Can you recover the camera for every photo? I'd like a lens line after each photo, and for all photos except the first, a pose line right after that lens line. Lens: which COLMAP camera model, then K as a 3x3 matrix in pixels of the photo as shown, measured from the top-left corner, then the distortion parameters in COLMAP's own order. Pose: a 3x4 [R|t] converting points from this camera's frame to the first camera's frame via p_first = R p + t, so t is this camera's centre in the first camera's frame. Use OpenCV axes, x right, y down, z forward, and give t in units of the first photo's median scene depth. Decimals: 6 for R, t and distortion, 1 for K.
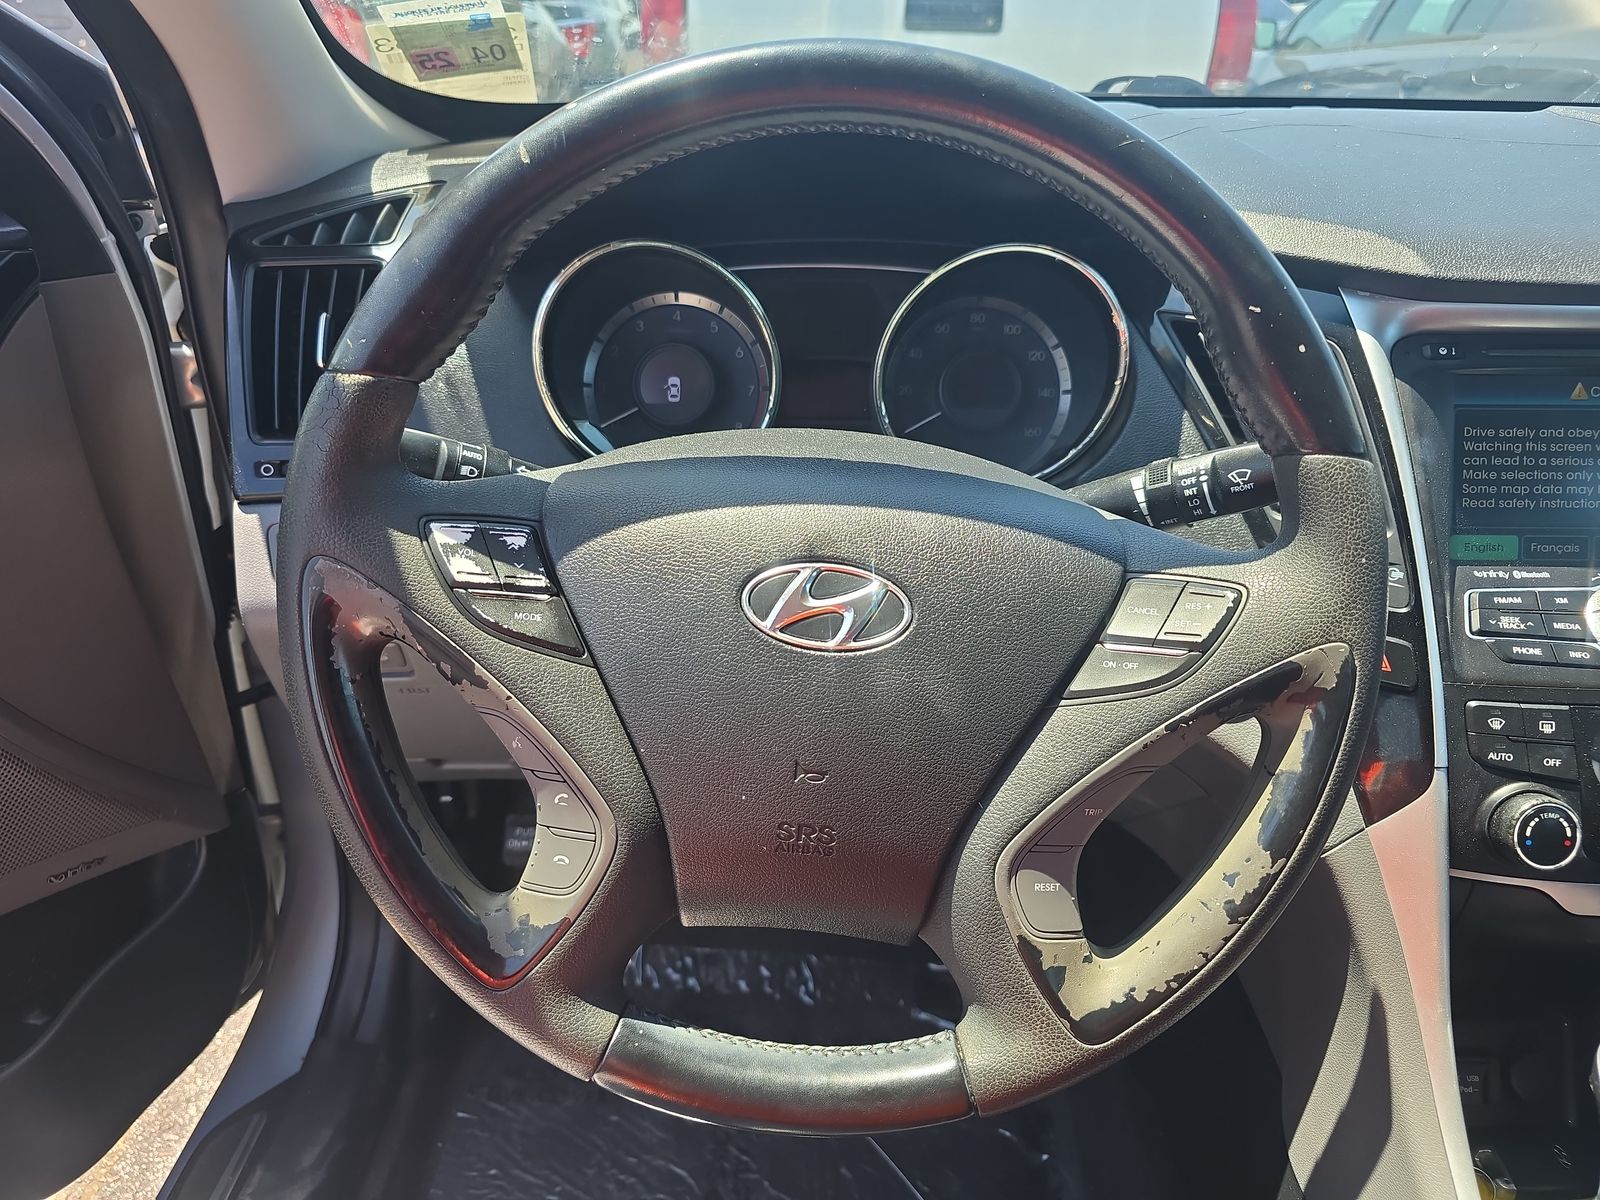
lens RADIAL K [[1096.3, 0, 810.5], [0, 1096.3, 603.3], [0, 0, 1]] dist [0.024707, -0.015161]
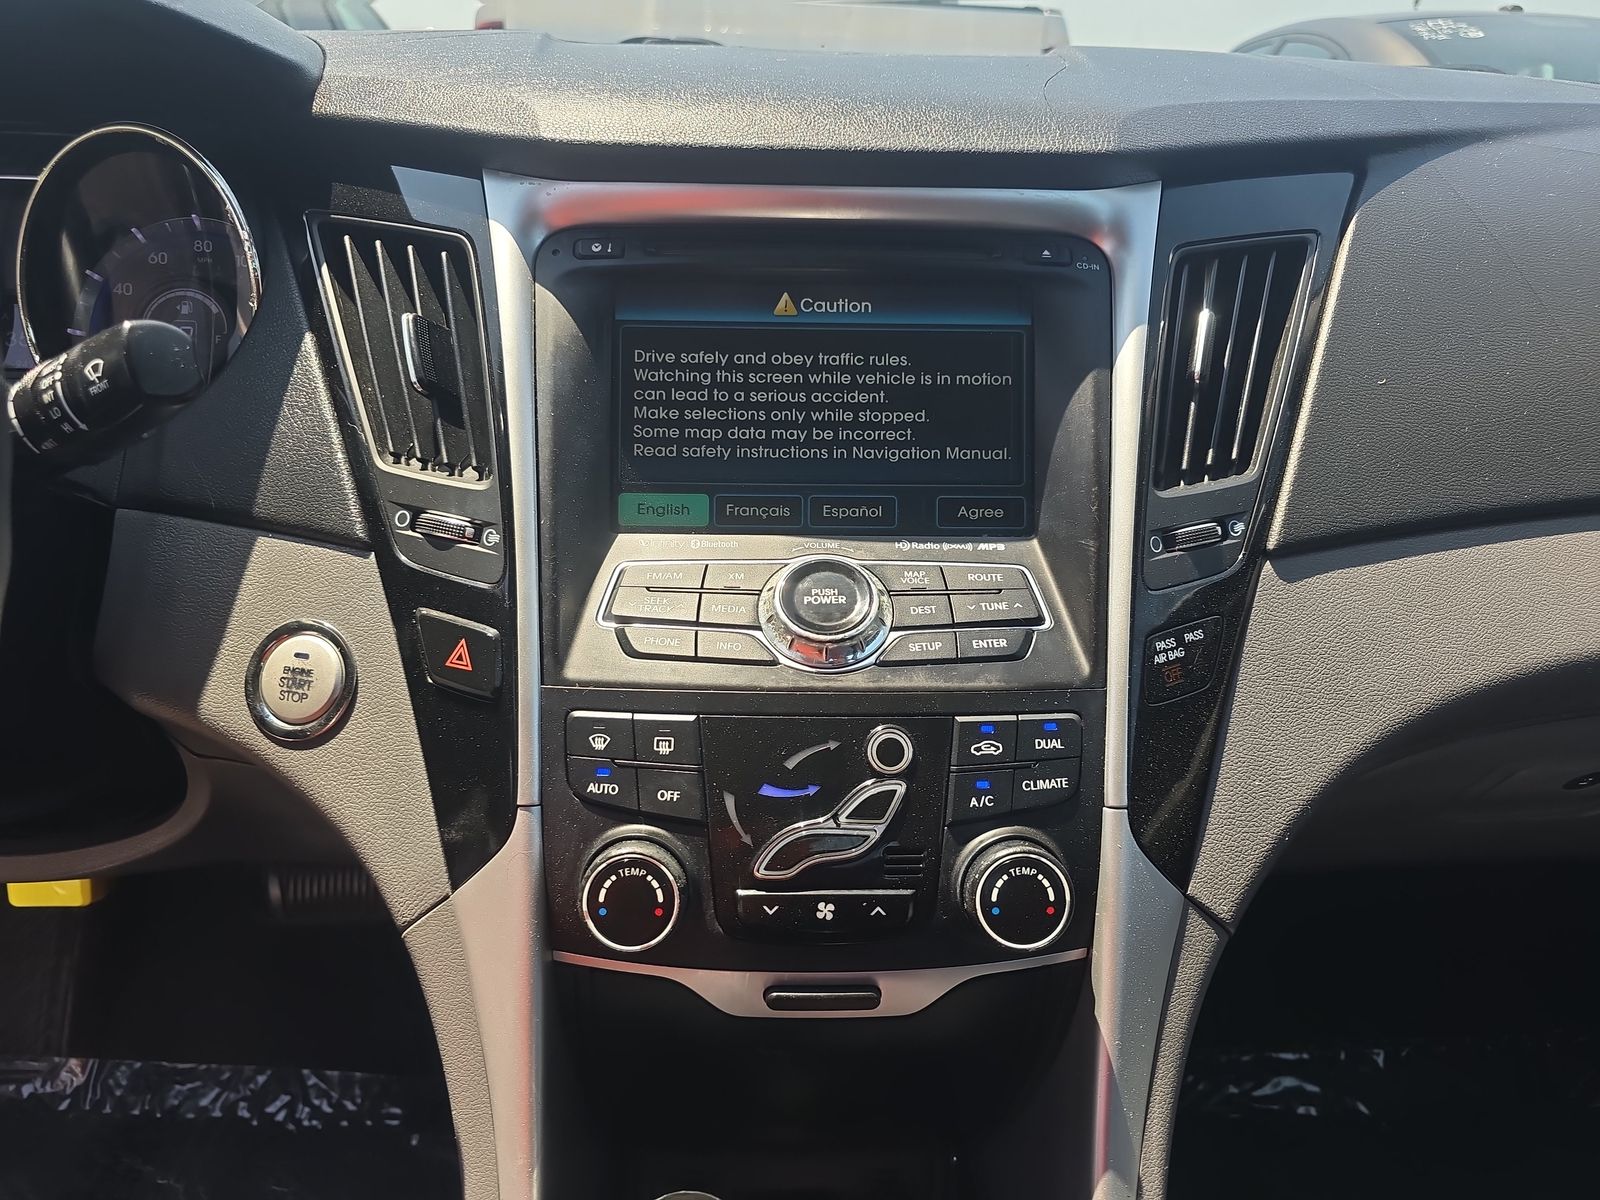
lens RADIAL K [[1096.3, 0, 790.1], [0, 1096.3, 604.0], [0, 0, 1]] dist [0.024707, -0.015161]
pose [[0.999429, 0.000286, 0.033778, 0.672230], [0.002141, 0.997416, -0.071807, 0.066306], [-0.033711, 0.071839, 0.996846, 0.265004]]
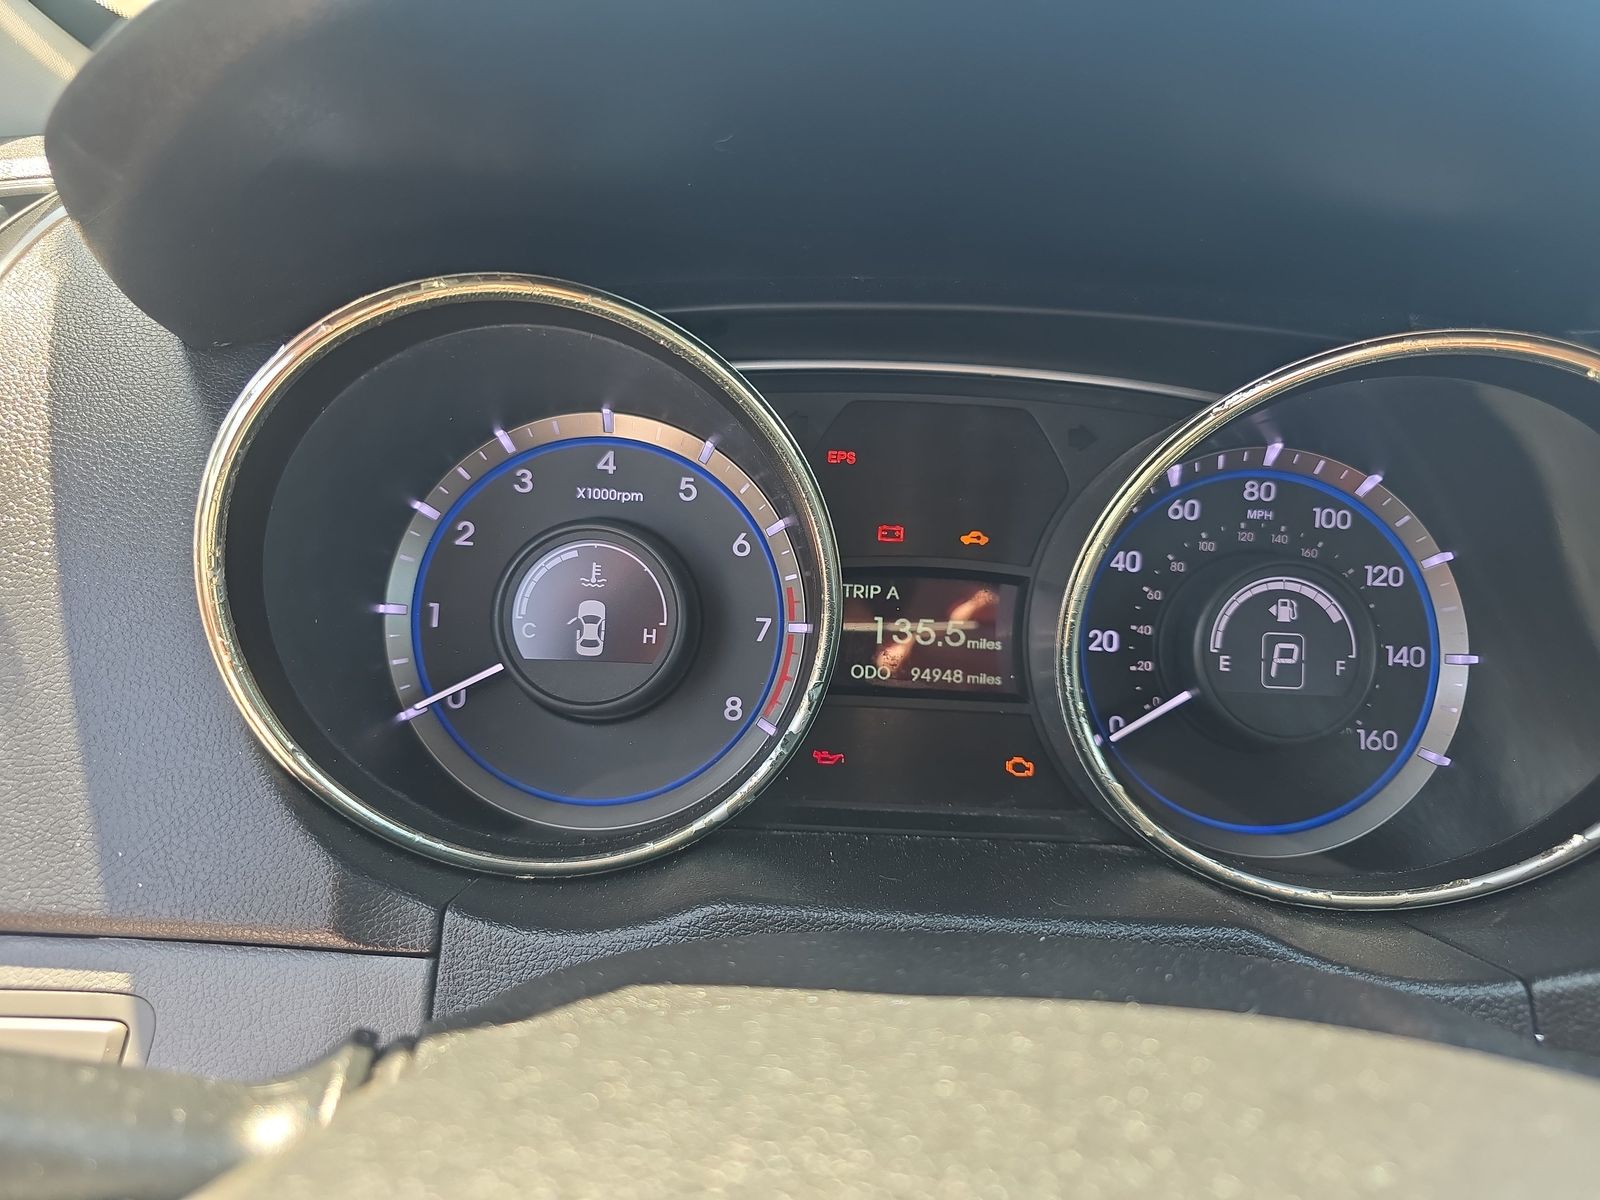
lens RADIAL K [[1096.3, 0, 799.0], [0, 1096.3, 600.1], [0, 0, 1]] dist [0.024707, -0.015161]
pose [[0.998614, 0.031270, 0.042335, -0.072108], [-0.026947, 0.994715, -0.099075, -0.198394], [-0.045209, 0.097797, 0.994179, 0.672106]]
